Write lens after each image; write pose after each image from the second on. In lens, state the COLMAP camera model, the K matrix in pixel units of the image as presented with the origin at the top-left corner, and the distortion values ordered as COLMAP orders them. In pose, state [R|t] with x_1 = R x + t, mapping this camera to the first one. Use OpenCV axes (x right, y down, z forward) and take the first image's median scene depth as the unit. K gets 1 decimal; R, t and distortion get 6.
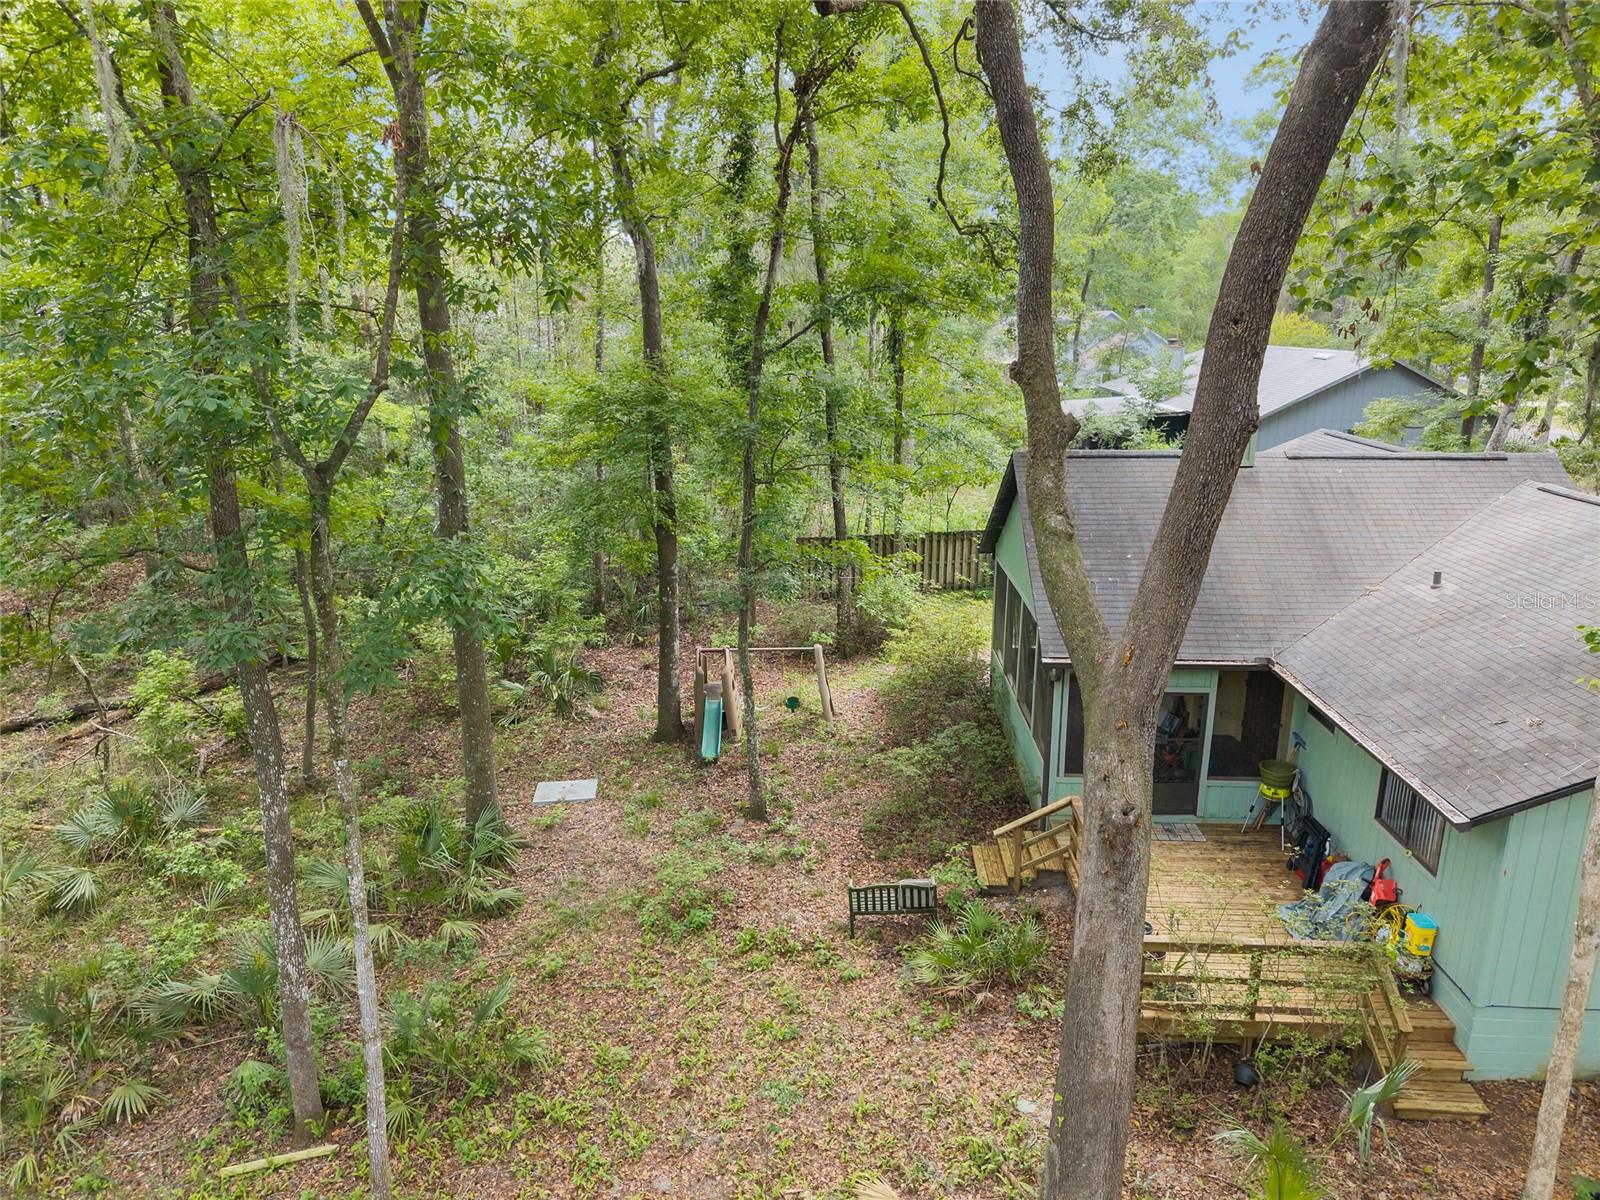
lens RADIAL K [[1074.5, 0, 798.8], [0, 1074.5, 598.5], [0, 0, 1]] dist [0.052963, -0.049746]
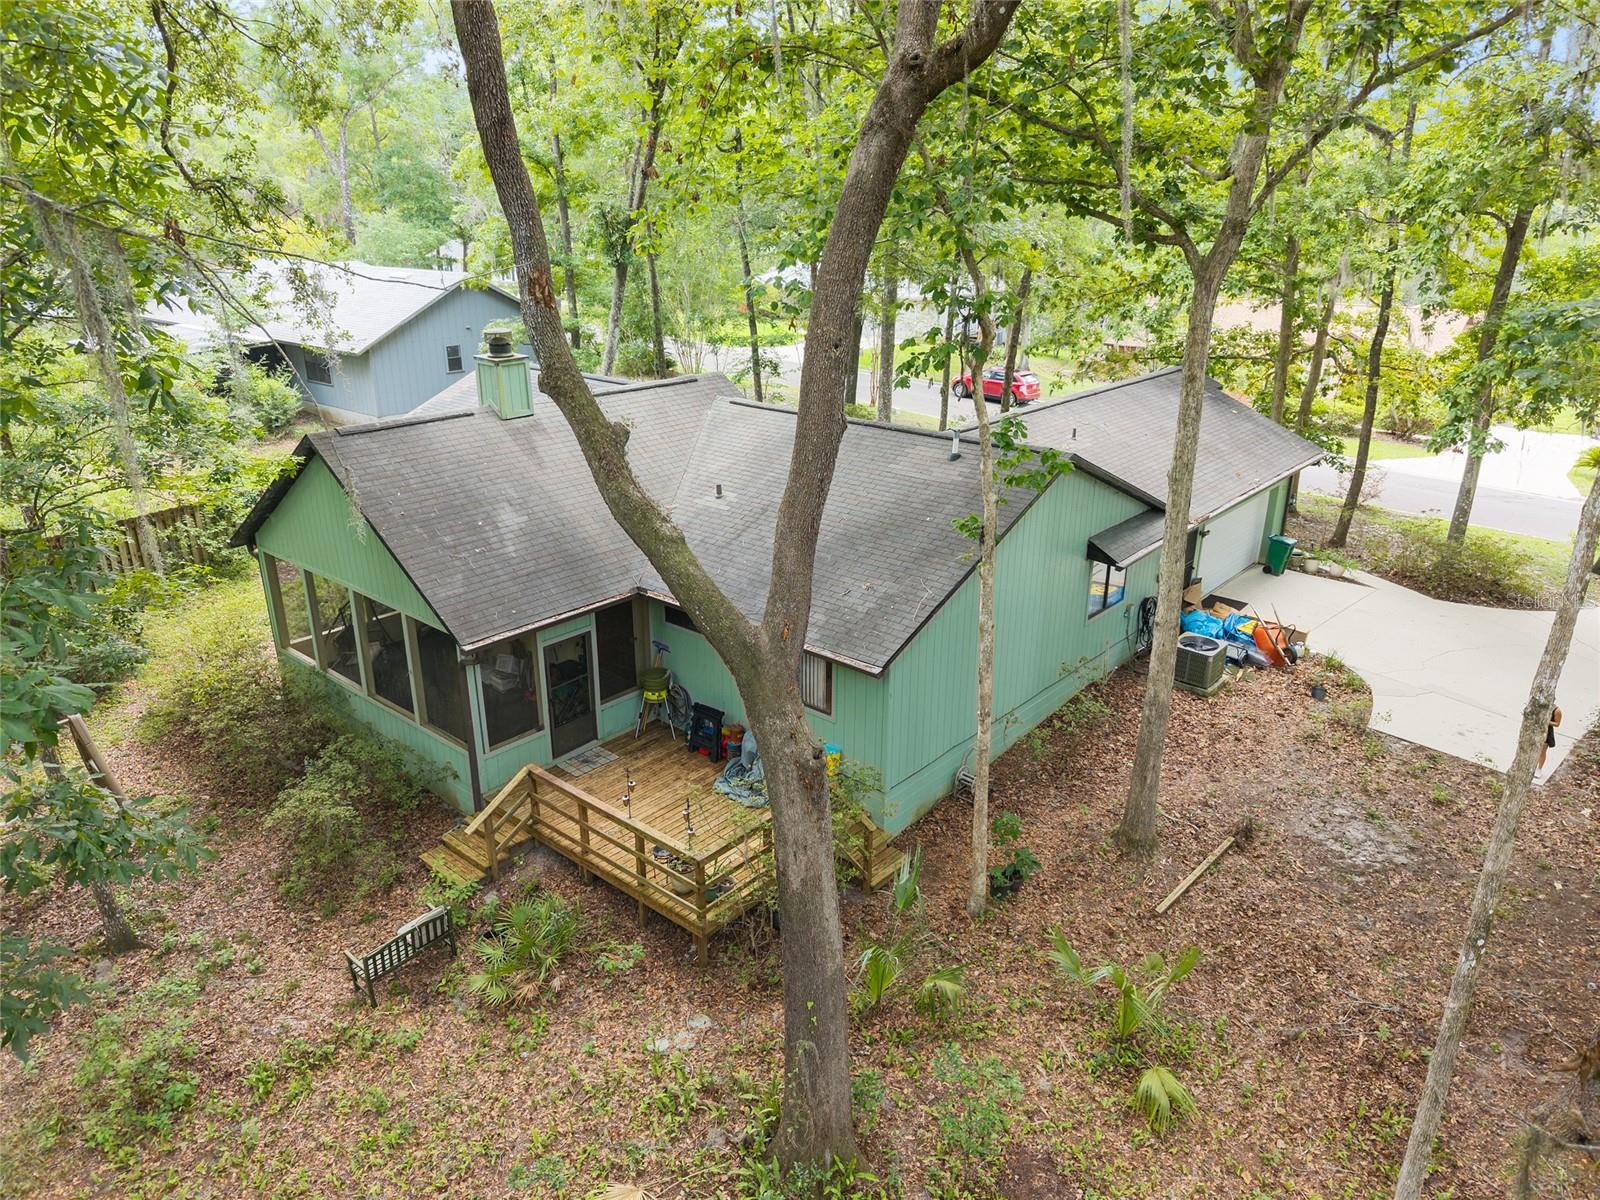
lens RADIAL K [[1074.5, 0, 798.8], [0, 1074.5, 598.5], [0, 0, 1]] dist [0.052963, -0.049746]
pose [[0.629193, -0.269960, 0.728860, -0.282364], [0.201716, 0.962329, 0.182302, -0.102496], [-0.750617, 0.032319, 0.659946, 0.117327]]
